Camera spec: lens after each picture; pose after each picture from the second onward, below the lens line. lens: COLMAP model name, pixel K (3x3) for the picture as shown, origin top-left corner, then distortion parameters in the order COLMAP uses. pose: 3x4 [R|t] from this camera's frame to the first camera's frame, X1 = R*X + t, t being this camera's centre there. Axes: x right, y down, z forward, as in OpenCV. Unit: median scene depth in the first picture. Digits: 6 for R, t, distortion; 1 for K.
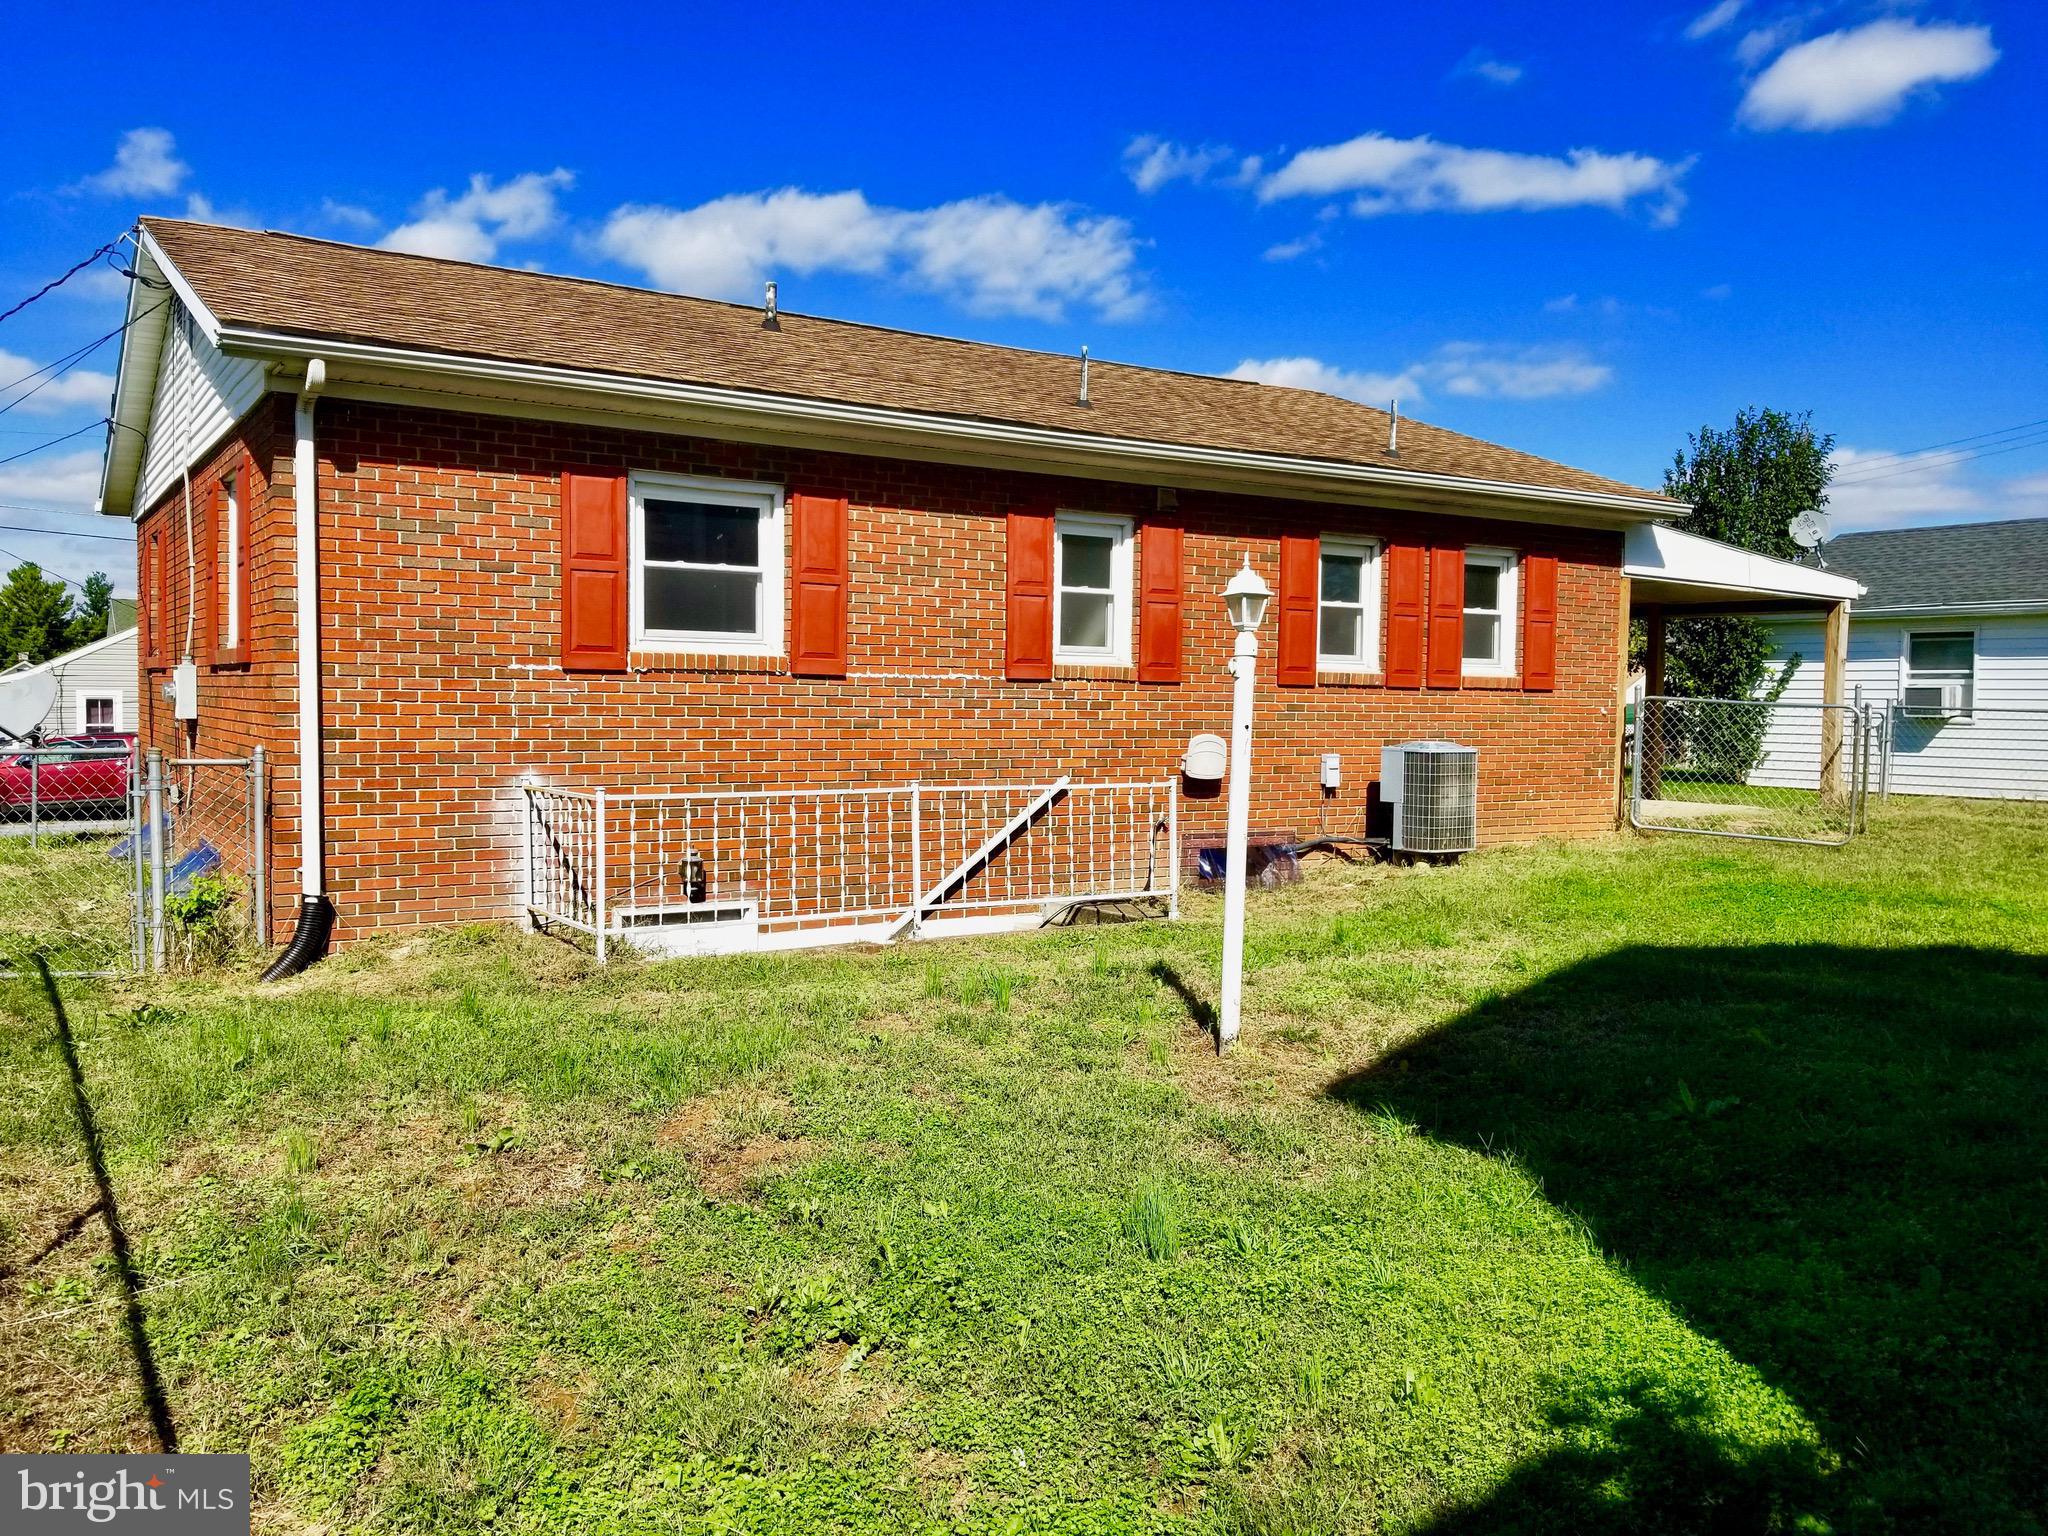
lens RADIAL K [[1598.2, 0, 980.4], [0, 1598.2, 741.1], [0, 0, 1]] dist [0.113922, -0.160406]
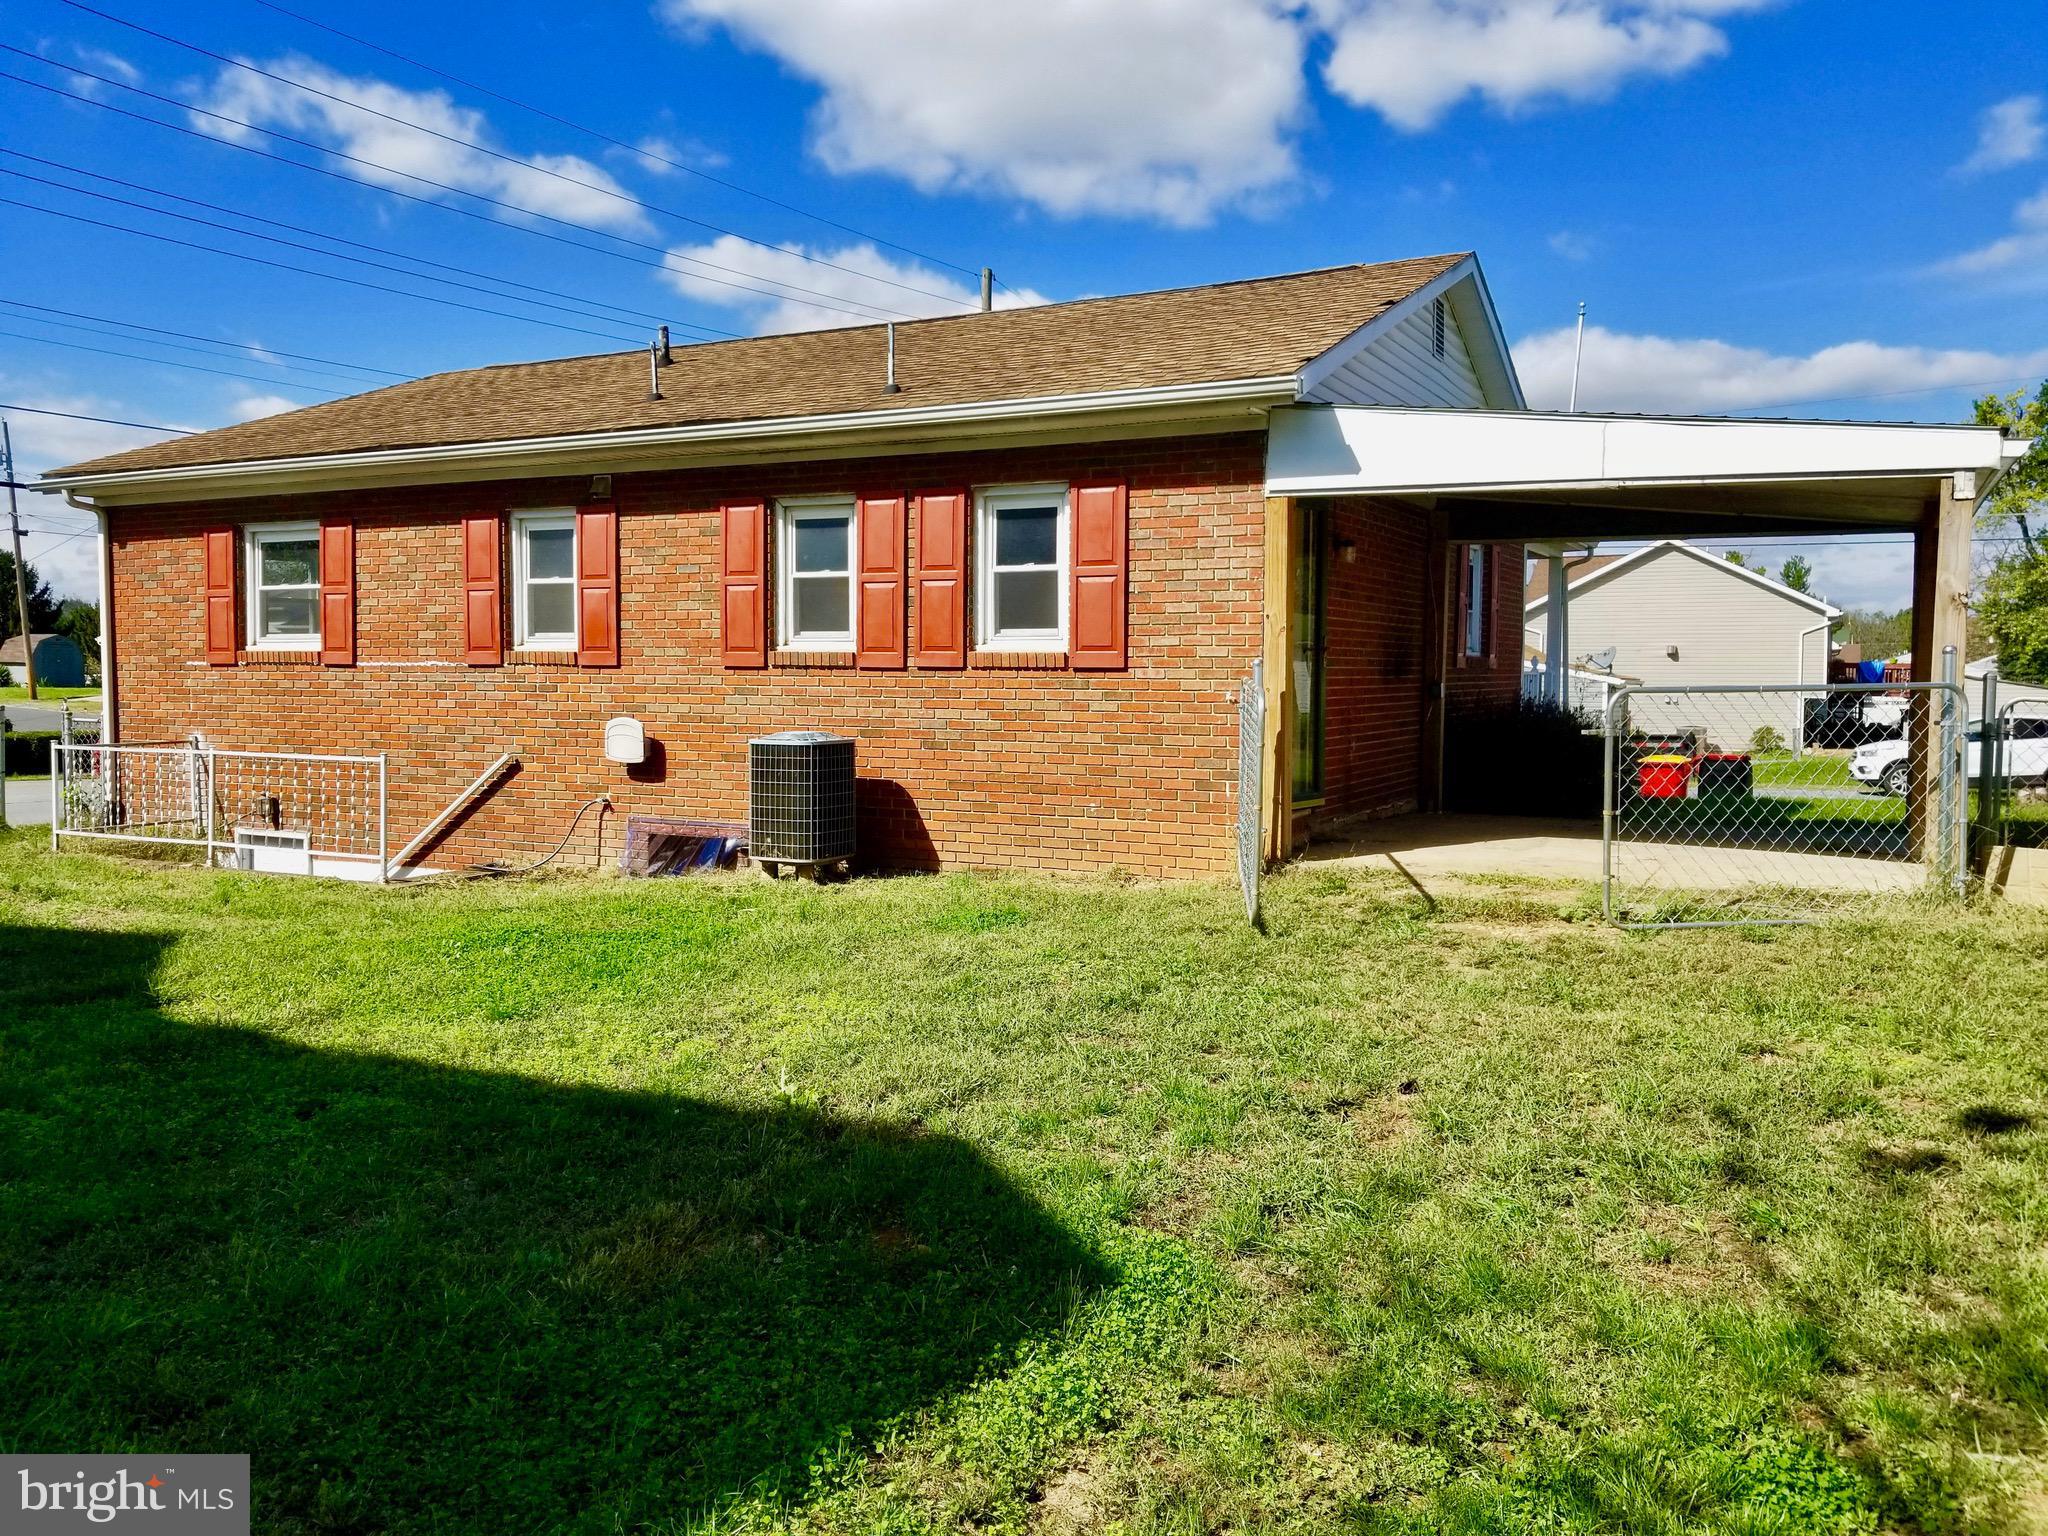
lens RADIAL K [[1609.7, 0, 1024.0], [0, 1609.7, 768.0], [0, 0, 1]] dist [0.052698, -0.081324]
pose [[0.497382, 0.035052, -0.866823, 0.933899], [-0.028093, 0.999310, 0.024290, -0.003596], [0.867077, 0.012270, 0.498024, 0.591730]]
